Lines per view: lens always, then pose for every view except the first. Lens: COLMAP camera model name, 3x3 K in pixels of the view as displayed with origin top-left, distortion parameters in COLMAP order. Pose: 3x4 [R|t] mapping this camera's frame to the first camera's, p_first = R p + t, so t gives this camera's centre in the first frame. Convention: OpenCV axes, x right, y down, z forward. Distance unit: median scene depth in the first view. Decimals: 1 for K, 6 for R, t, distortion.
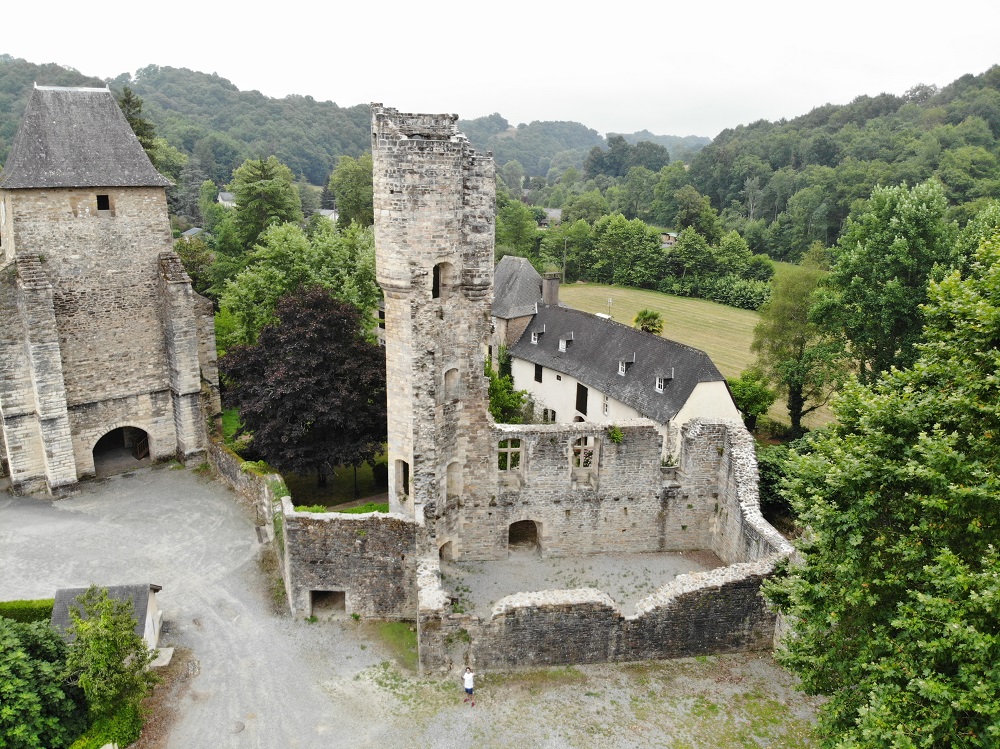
lens RADIAL K [[734.3, 0, 492.3], [0, 734.3, 373.3], [0, 0, 1]] dist [0.221490, -0.495952]
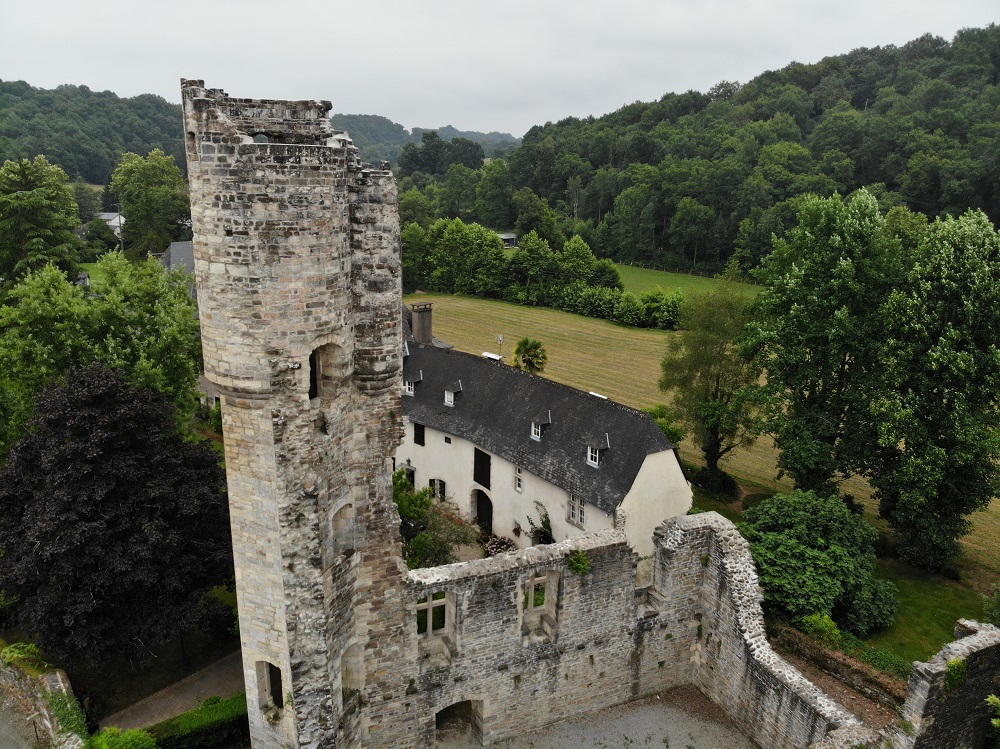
lens RADIAL K [[734.1, 0, 493.9], [0, 734.1, 371.8], [0, 0, 1]] dist [0.120711, -0.278456]
pose [[0.967486, -0.065474, 0.244301, -0.068622], [0.063723, 0.997854, 0.015073, -0.107999], [-0.244764, 0.000984, 0.969582, 0.323476]]
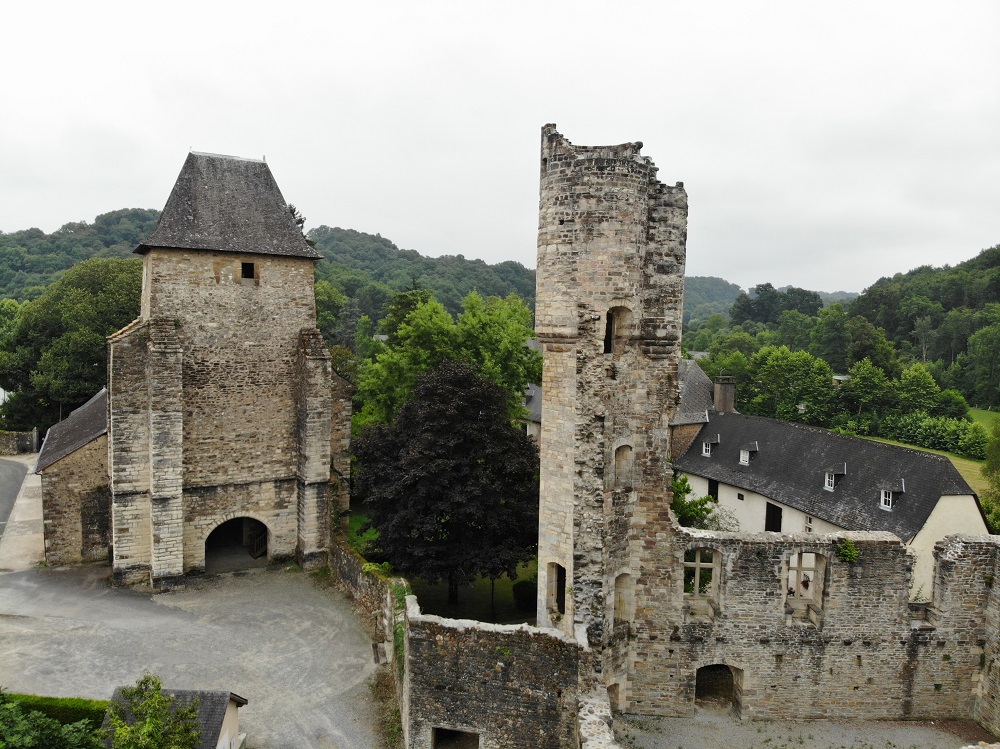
lens RADIAL K [[741.3, 0, 493.5], [0, 741.3, 370.2], [0, 0, 1]] dist [0.075118, -0.194759]
pose [[0.983868, 0.018348, -0.177953, -0.048067], [-0.054773, 0.977851, -0.202007, 0.072832], [0.170305, 0.208495, 0.963081, 0.182441]]
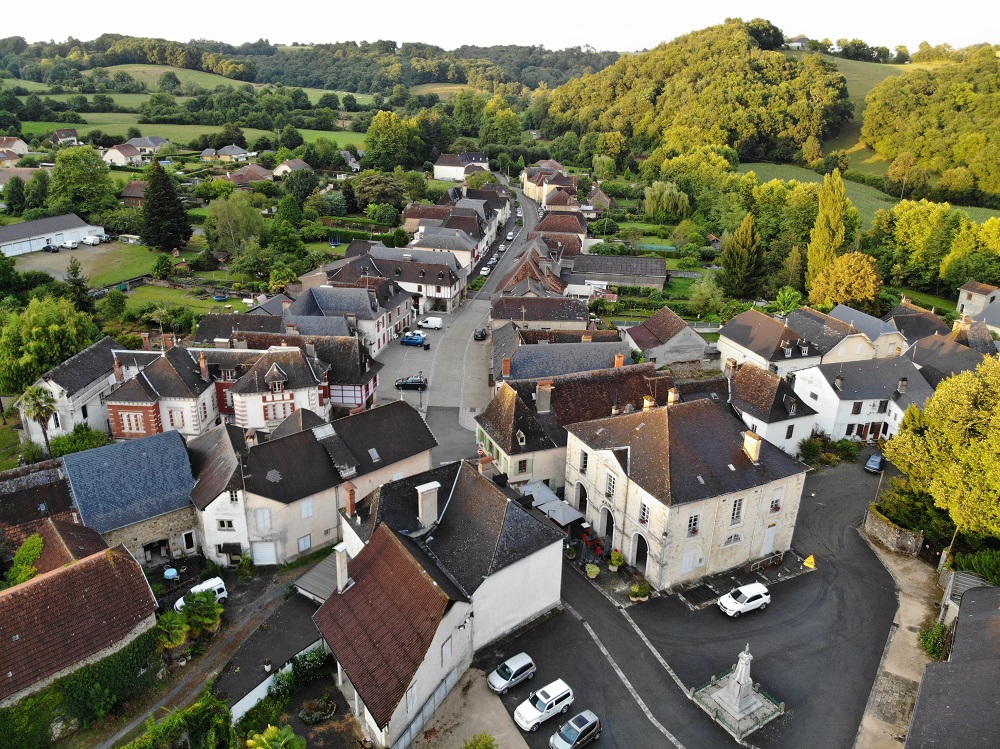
lens RADIAL K [[734.1, 0, 493.9], [0, 734.1, 371.8], [0, 0, 1]] dist [0.120711, -0.278456]
pose [[0.283308, 0.352609, -0.891854, -0.471190], [-0.268675, 0.921898, 0.279139, -0.572370], [0.920625, 0.160536, 0.355918, 0.356403]]
